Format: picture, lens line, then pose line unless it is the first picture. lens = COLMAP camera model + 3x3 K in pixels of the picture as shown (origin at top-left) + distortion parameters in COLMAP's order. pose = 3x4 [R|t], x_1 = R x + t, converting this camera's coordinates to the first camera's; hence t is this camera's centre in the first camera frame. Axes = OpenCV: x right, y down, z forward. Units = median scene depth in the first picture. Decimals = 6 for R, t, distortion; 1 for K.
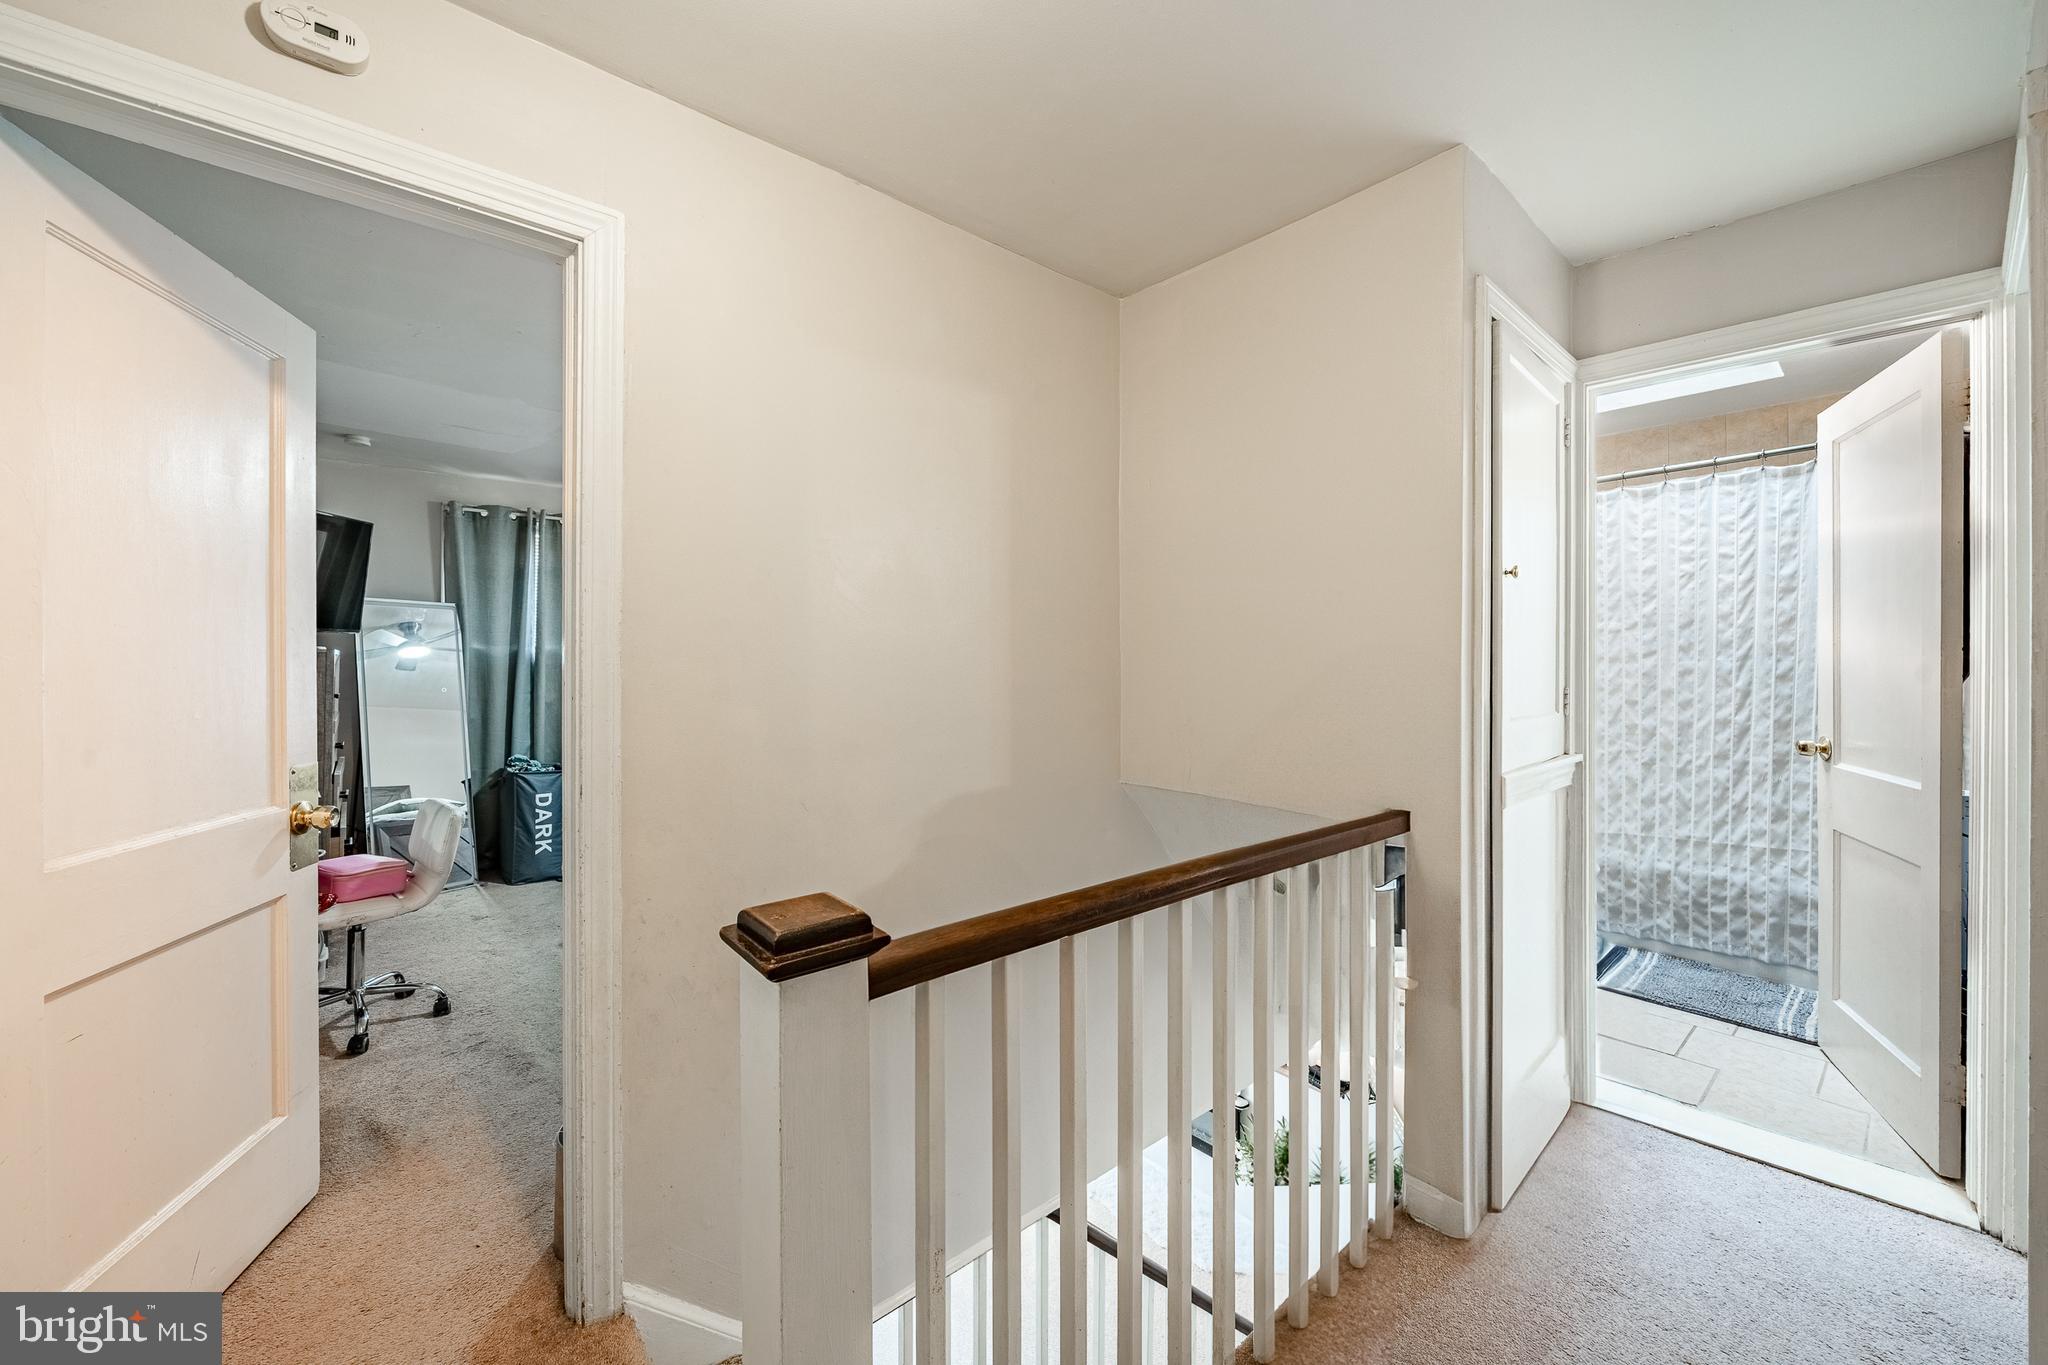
lens RADIAL K [[792.7, 0, 1024.9], [0, 792.7, 665.2], [0, 0, 1]] dist [-0.000593, -0.000093]
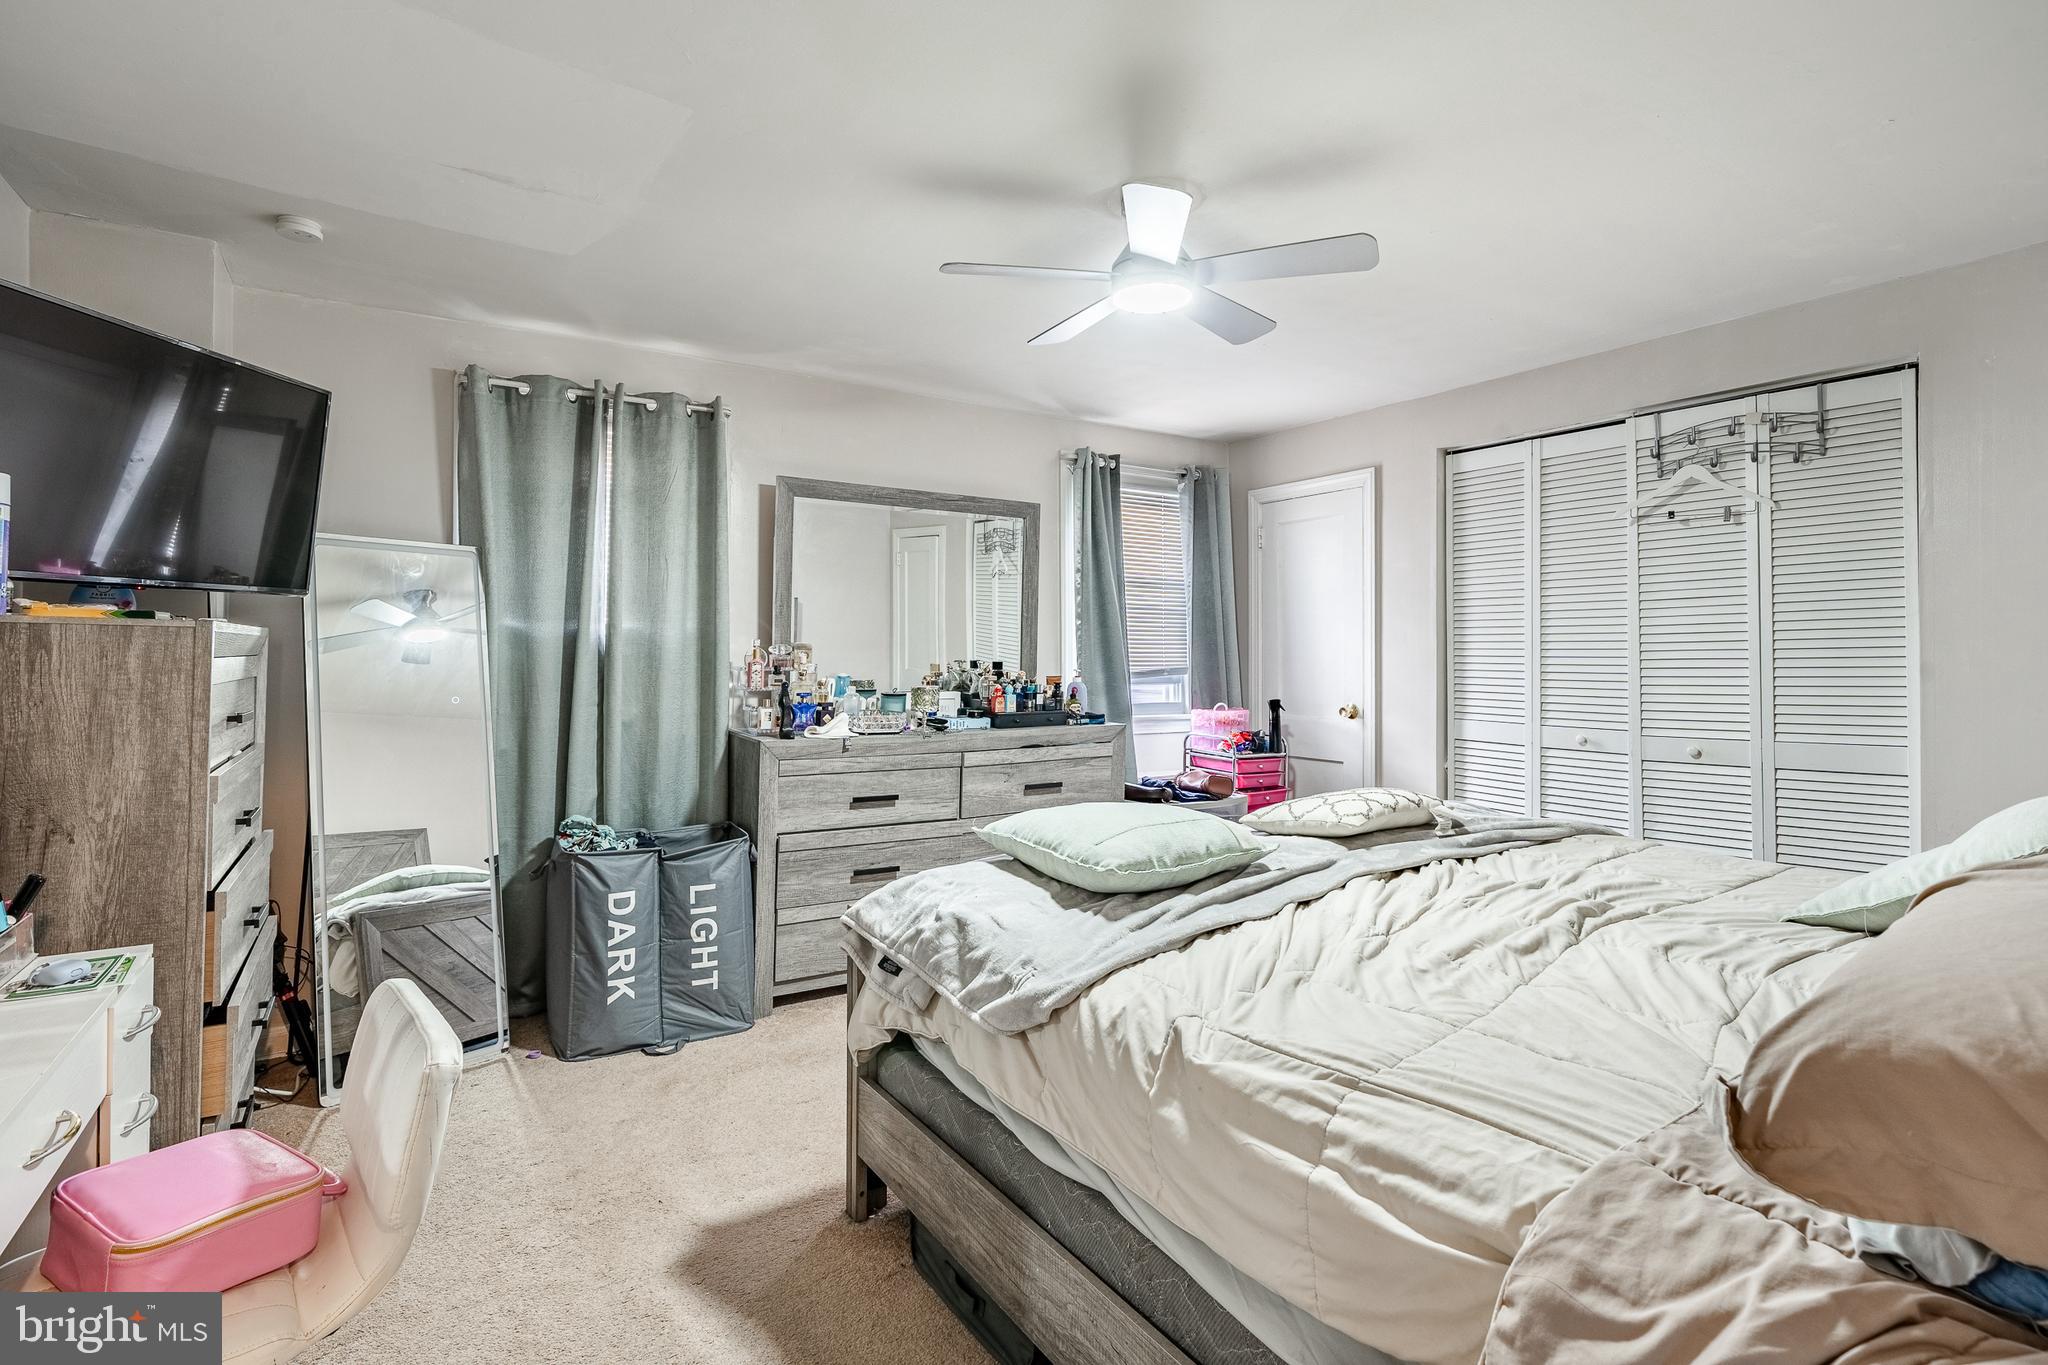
lens RADIAL K [[957.1, 0, 1021.7], [0, 957.1, 648.9], [0, 0, 1]] dist [-0.000936, 0.000001]
pose [[0.992395, 0.000626, -0.123091, -0.343588], [-0.001719, 0.999960, -0.008778, 0.000707], [0.123080, 0.008923, 0.992357, 0.514131]]
